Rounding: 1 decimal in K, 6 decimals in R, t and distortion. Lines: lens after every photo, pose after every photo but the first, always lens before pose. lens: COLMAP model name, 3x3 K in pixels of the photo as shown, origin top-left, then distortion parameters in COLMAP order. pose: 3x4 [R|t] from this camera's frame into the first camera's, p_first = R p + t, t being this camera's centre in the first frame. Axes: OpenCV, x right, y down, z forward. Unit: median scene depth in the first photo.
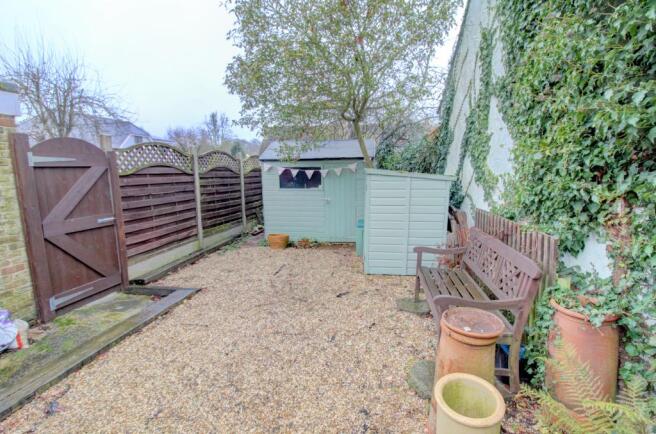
lens RADIAL K [[305.3, 0, 327.0], [0, 305.3, 213.6], [0, 0, 1]] dist [-0.001935, -0.010244]
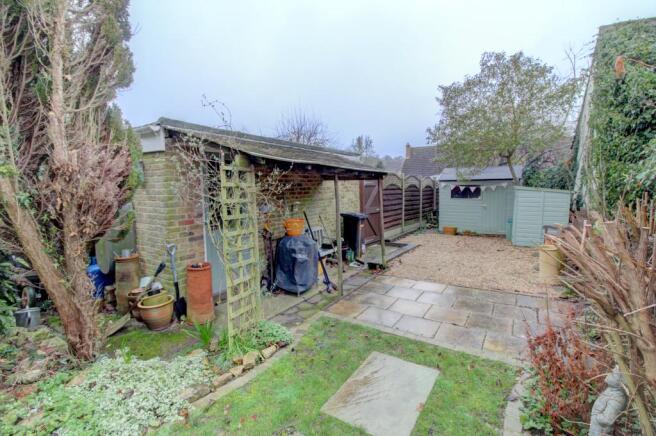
lens RADIAL K [[305.3, 0, 327.8], [0, 305.3, 213.5], [0, 0, 1]] dist [-0.001935, -0.010244]
pose [[0.917427, 0.034958, -0.396366, -0.115200], [-0.055039, 0.997707, -0.039398, 0.097197], [0.394079, 0.057960, 0.917247, -0.724031]]
